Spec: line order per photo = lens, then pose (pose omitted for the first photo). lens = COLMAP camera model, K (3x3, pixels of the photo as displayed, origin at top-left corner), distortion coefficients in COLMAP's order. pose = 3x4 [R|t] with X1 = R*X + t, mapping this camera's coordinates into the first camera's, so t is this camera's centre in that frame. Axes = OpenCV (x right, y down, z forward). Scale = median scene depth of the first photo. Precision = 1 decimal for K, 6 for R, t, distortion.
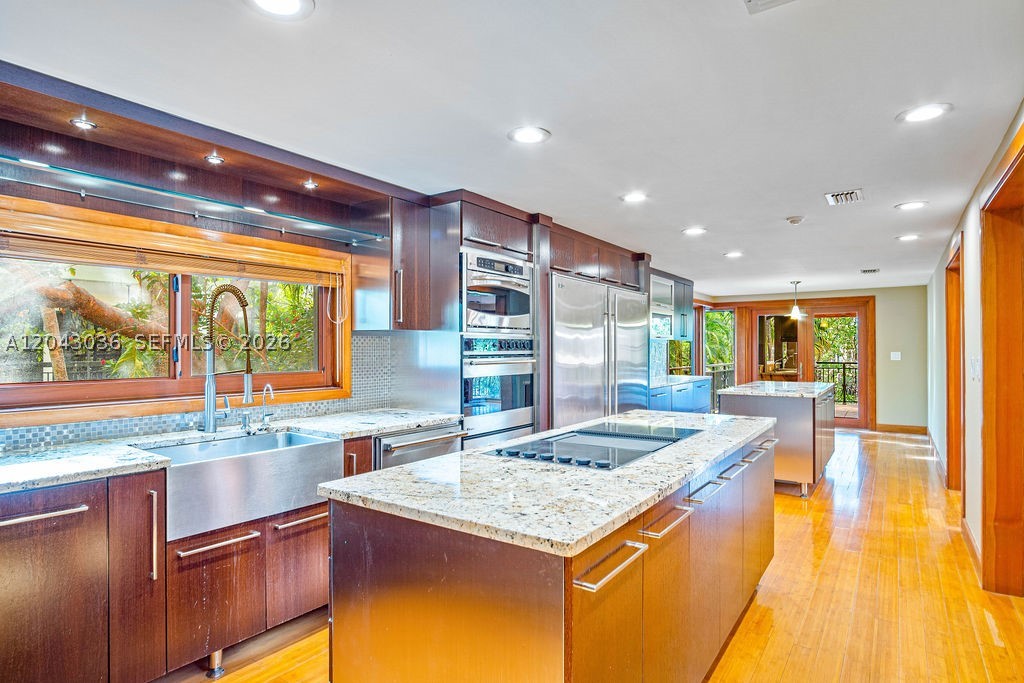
lens RADIAL K [[561.4, 0, 510.2], [0, 561.4, 337.7], [0, 0, 1]] dist [-0.006212, -0.000089]
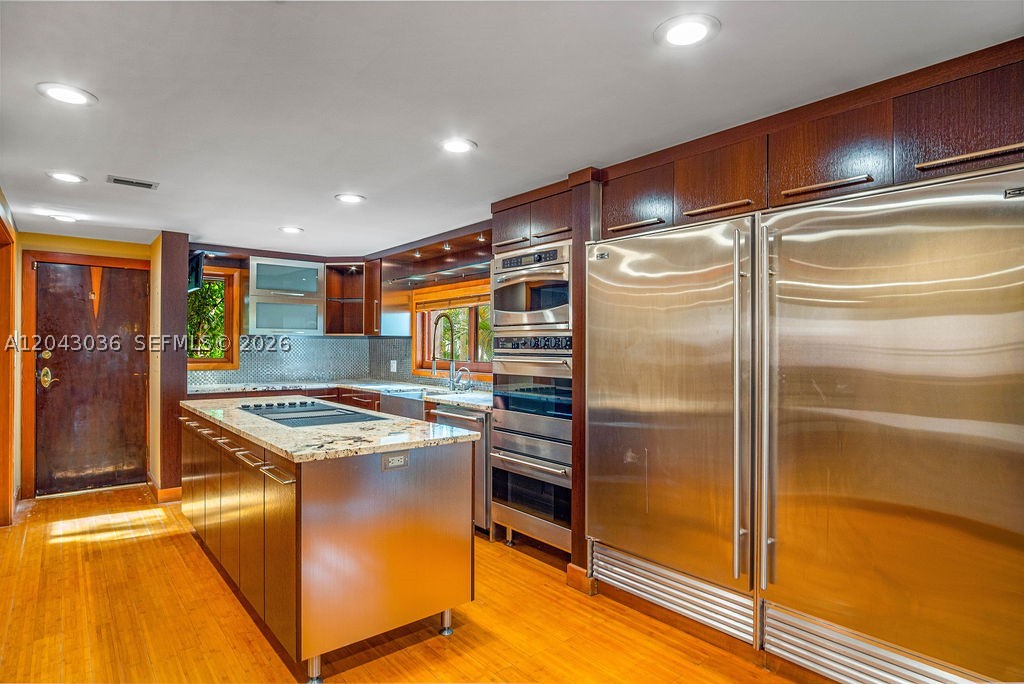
lens RADIAL K [[561.4, 0, 510.2], [0, 561.4, 350.0], [0, 0, 1]] dist [-0.006212, -0.000089]
pose [[-0.277997, -0.008247, -0.960547, 0.934382], [-0.002995, 0.999966, -0.007718, 0.033275], [0.960577, 0.000731, -0.278012, 1.289401]]
